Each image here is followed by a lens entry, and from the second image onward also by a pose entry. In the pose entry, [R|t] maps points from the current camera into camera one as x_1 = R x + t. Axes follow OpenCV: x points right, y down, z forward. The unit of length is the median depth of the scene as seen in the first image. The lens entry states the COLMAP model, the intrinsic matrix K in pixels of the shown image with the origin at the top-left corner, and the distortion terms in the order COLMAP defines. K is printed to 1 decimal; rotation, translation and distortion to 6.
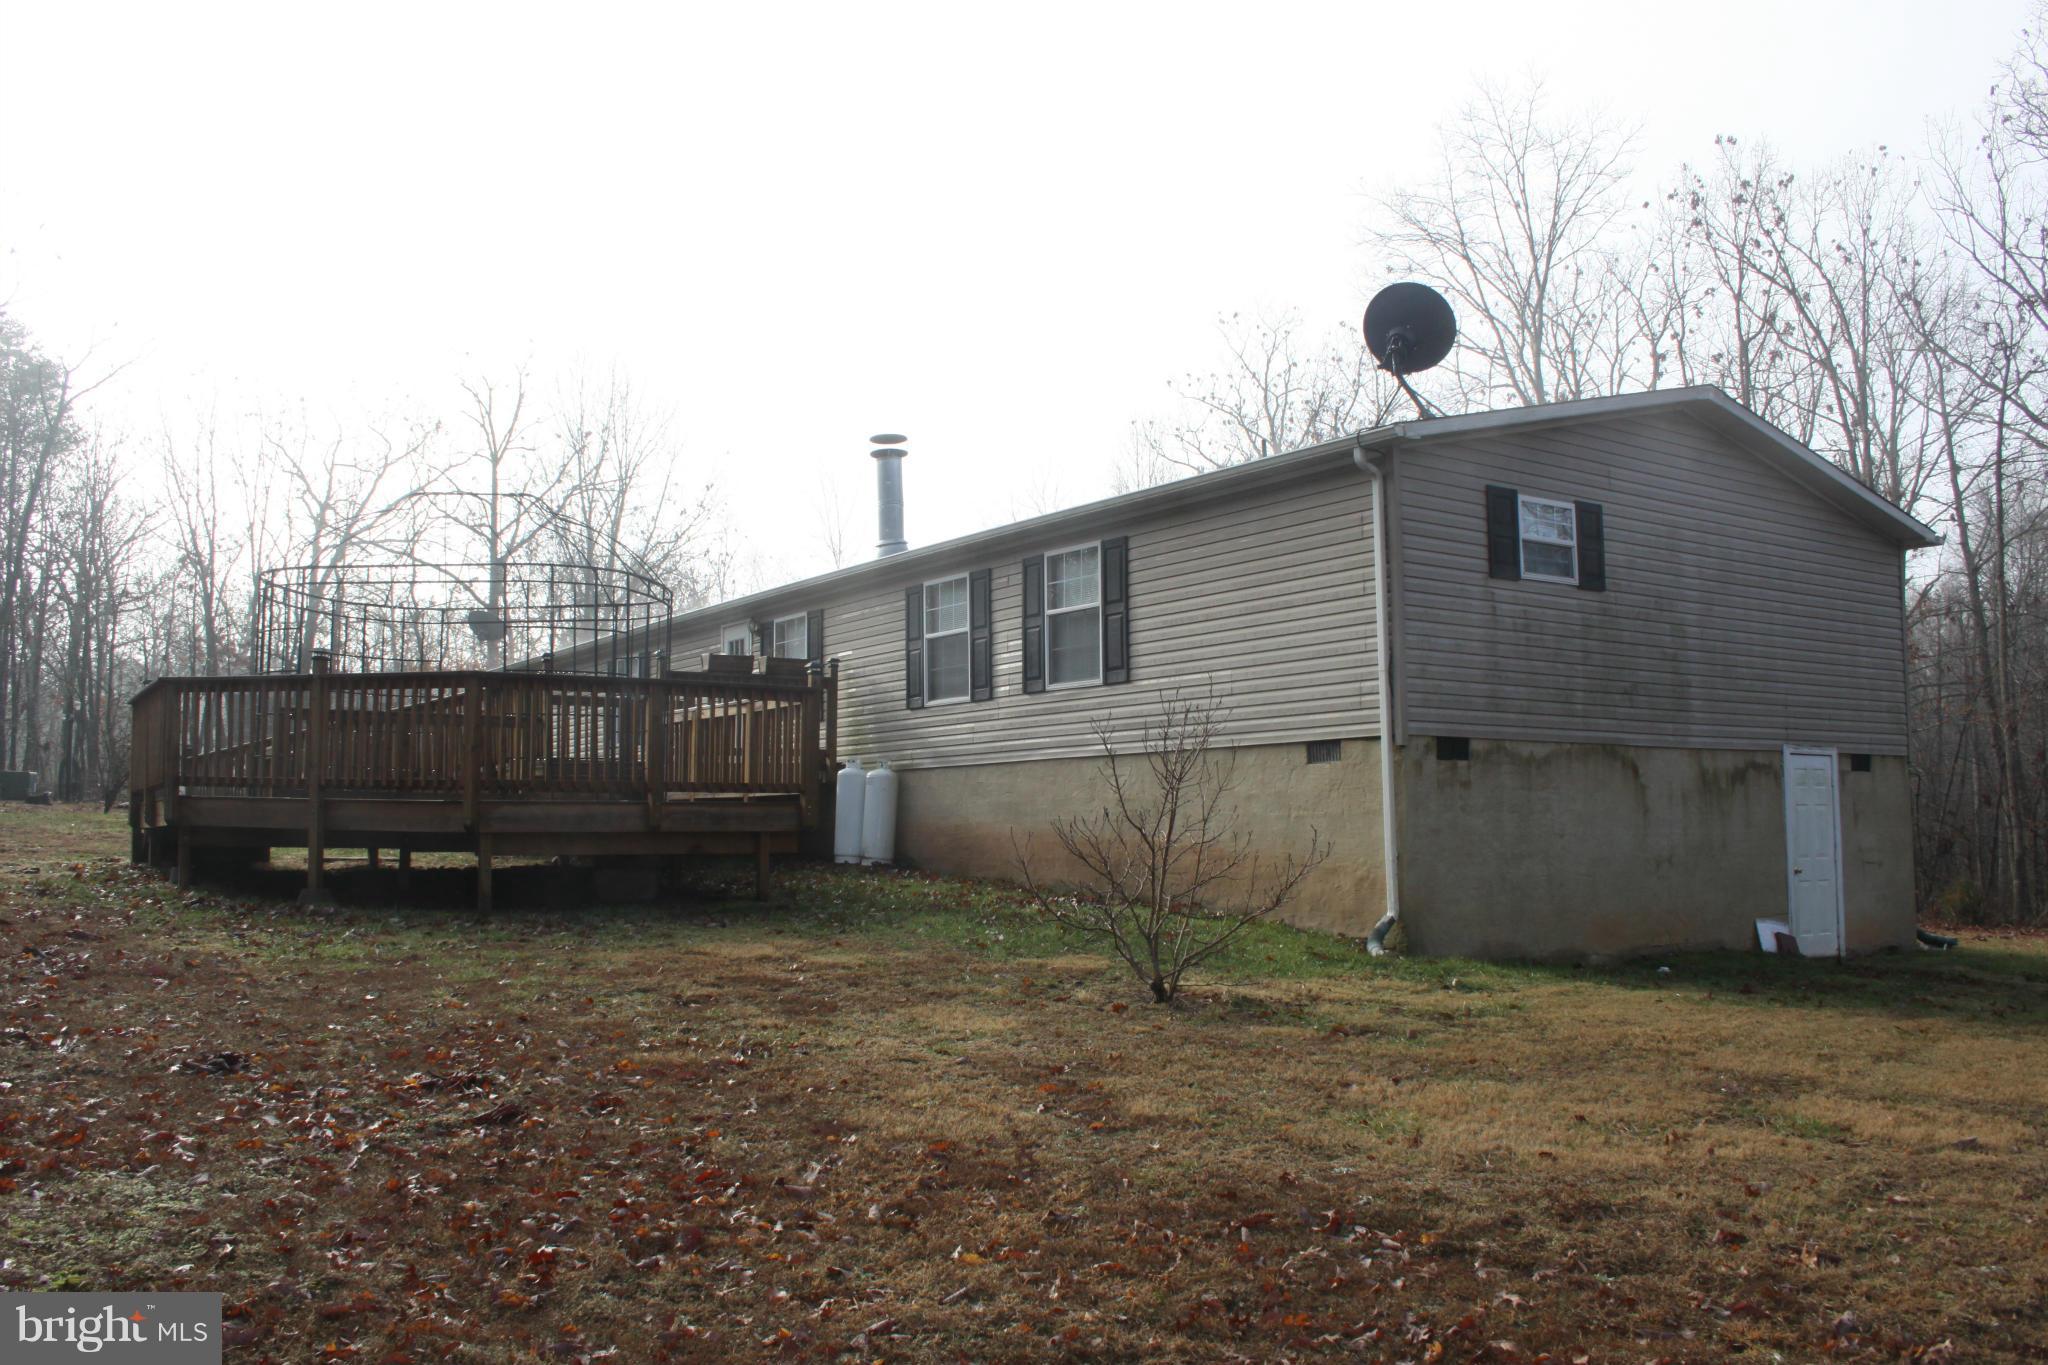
lens RADIAL K [[1708.8, 0, 1002.9], [0, 1708.8, 694.6], [0, 0, 1]] dist [-0.153820, 0.132789]
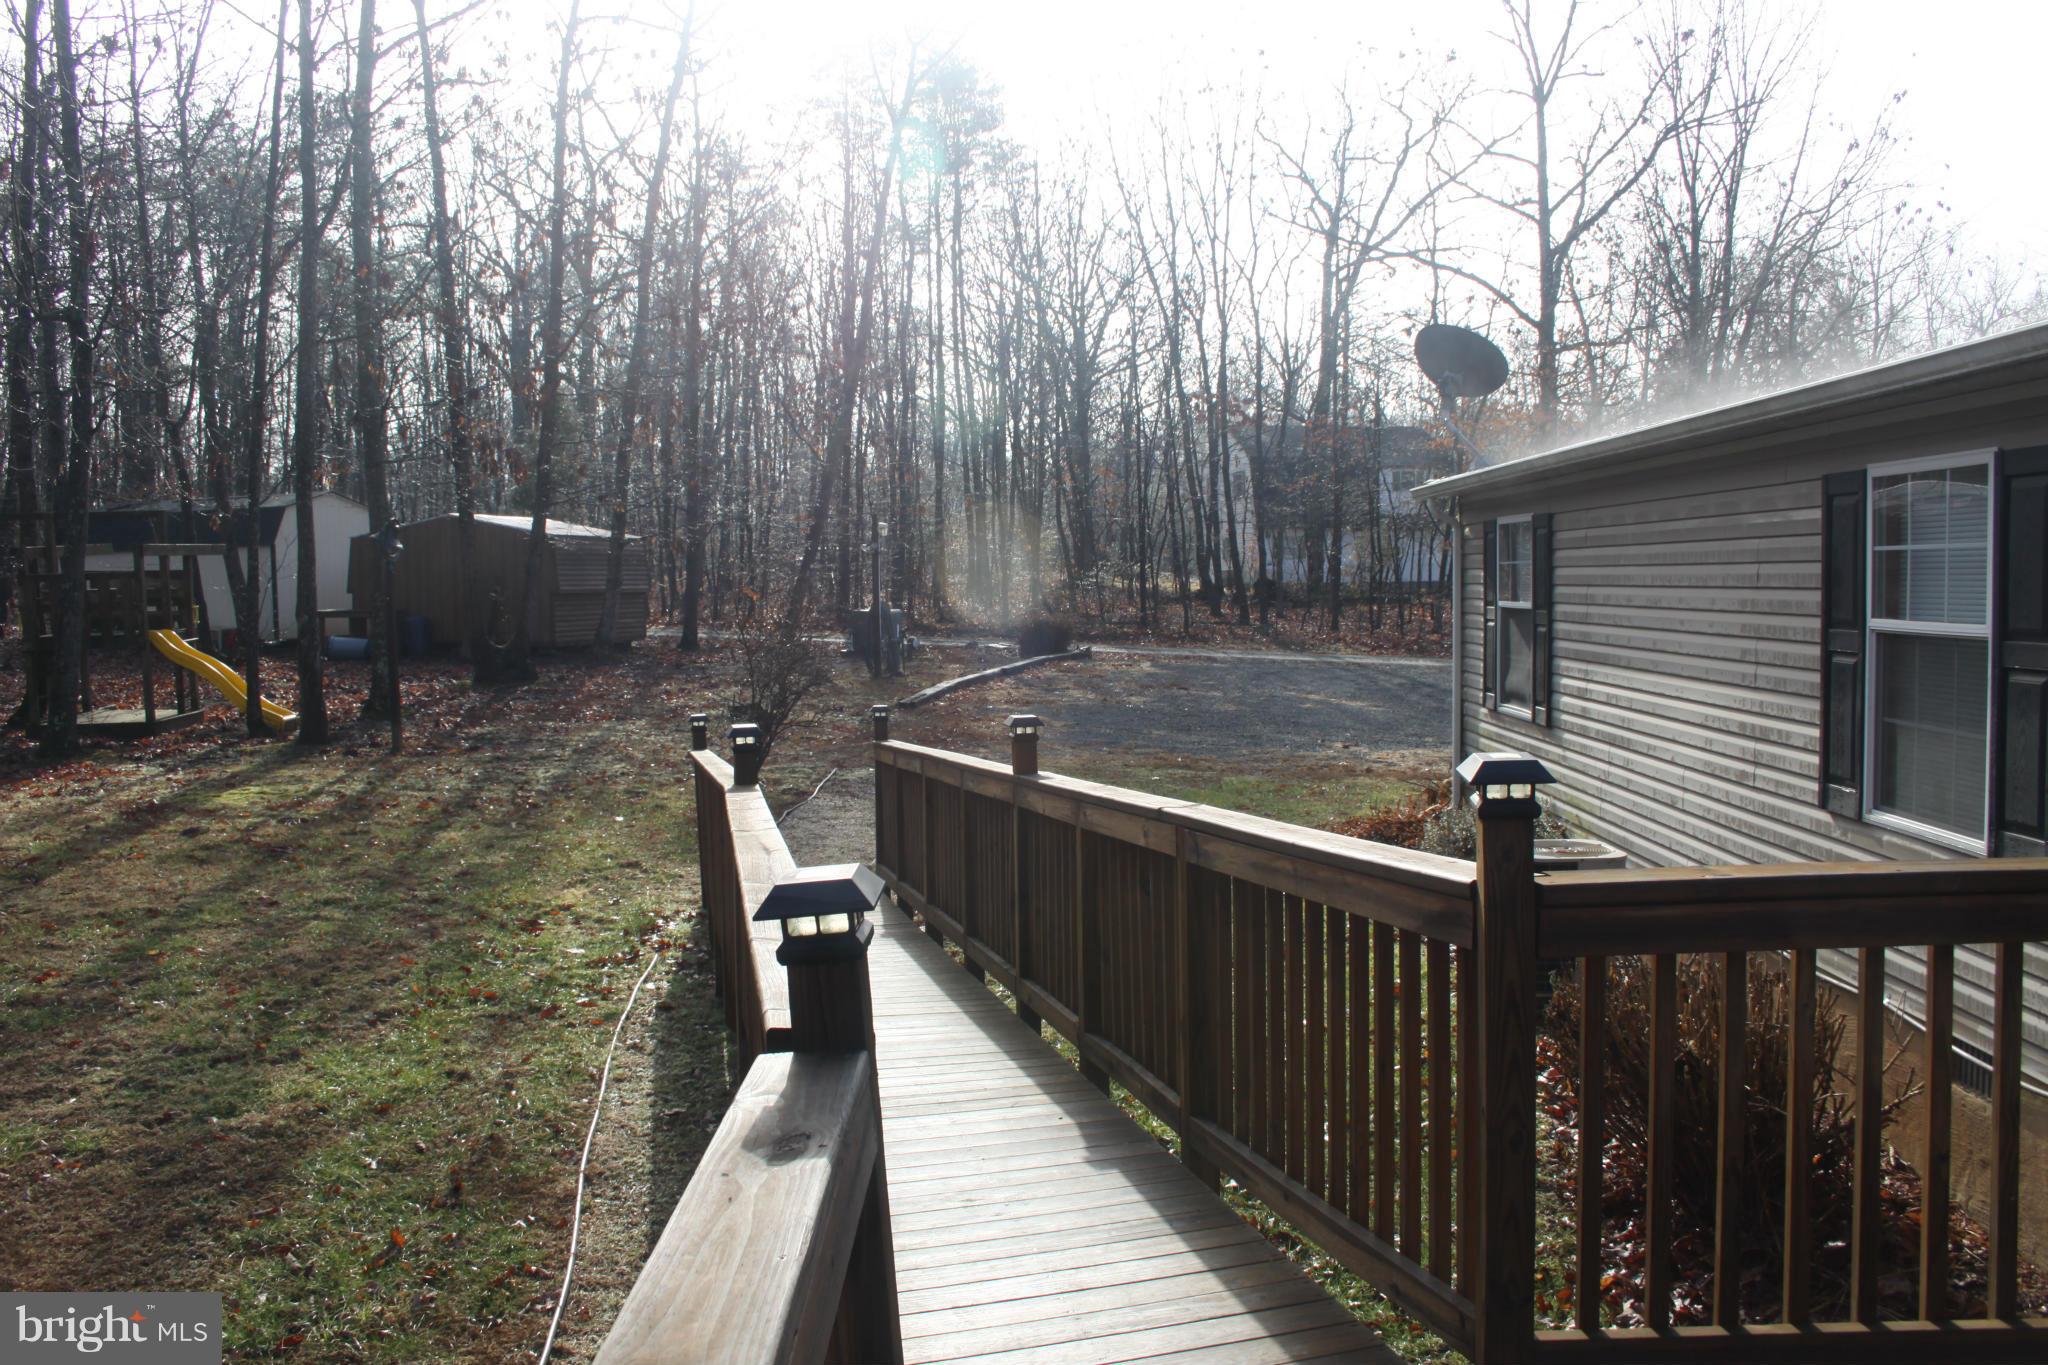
lens RADIAL K [[1708.8, 0, 1002.9], [0, 1708.8, 694.6], [0, 0, 1]] dist [-0.153820, 0.132789]
pose [[0.808092, 0.030995, -0.588240, -0.075282], [0.061951, 0.988605, 0.137196, -0.010621], [0.585789, -0.147309, 0.796964, 0.294094]]
